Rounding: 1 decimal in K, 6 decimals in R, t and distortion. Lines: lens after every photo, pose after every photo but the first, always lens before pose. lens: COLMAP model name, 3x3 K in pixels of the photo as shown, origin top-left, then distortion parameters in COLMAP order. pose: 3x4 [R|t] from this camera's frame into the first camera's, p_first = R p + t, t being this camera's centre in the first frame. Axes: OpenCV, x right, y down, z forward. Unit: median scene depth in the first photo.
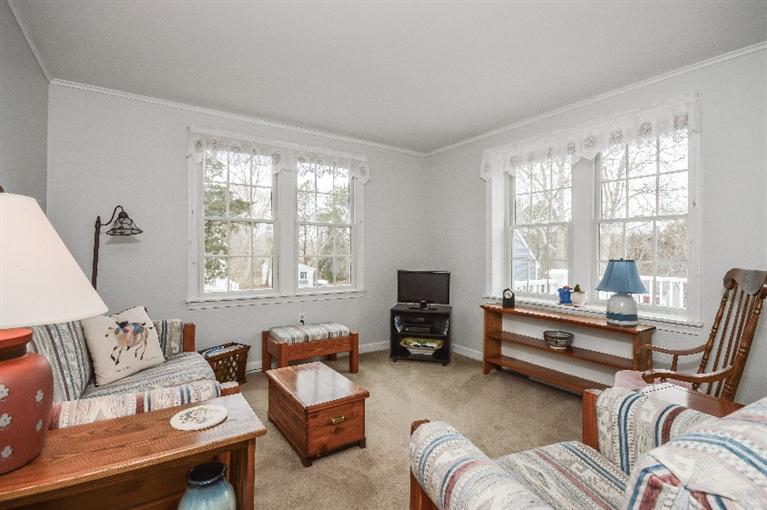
lens RADIAL K [[362.7, 0, 383.5], [0, 362.7, 255.0], [0, 0, 1]] dist [0.000058, 0.000000]
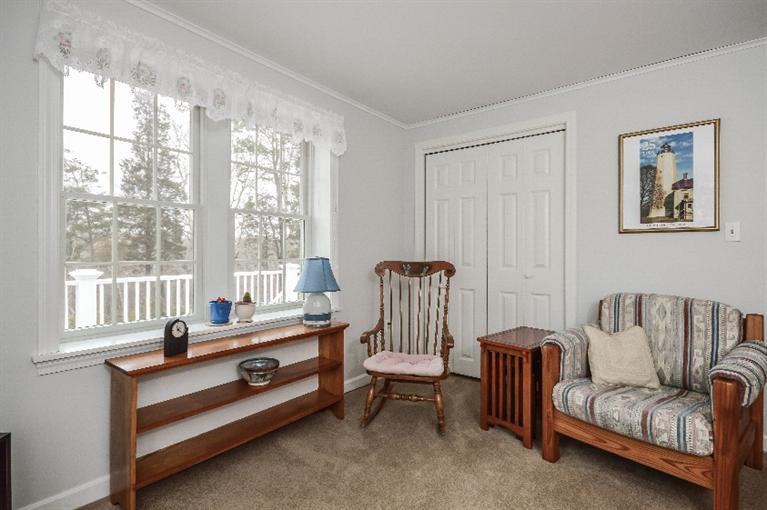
lens RADIAL K [[378.1, 0, 383.5], [0, 378.1, 255.0], [0, 0, 1]] dist [-0.000089, -0.000007]
pose [[-0.313476, -0.025358, 0.949257, -0.312644], [-0.005515, 0.999675, 0.024884, -0.019623], [-0.949580, 0.002565, -0.313514, 0.989195]]
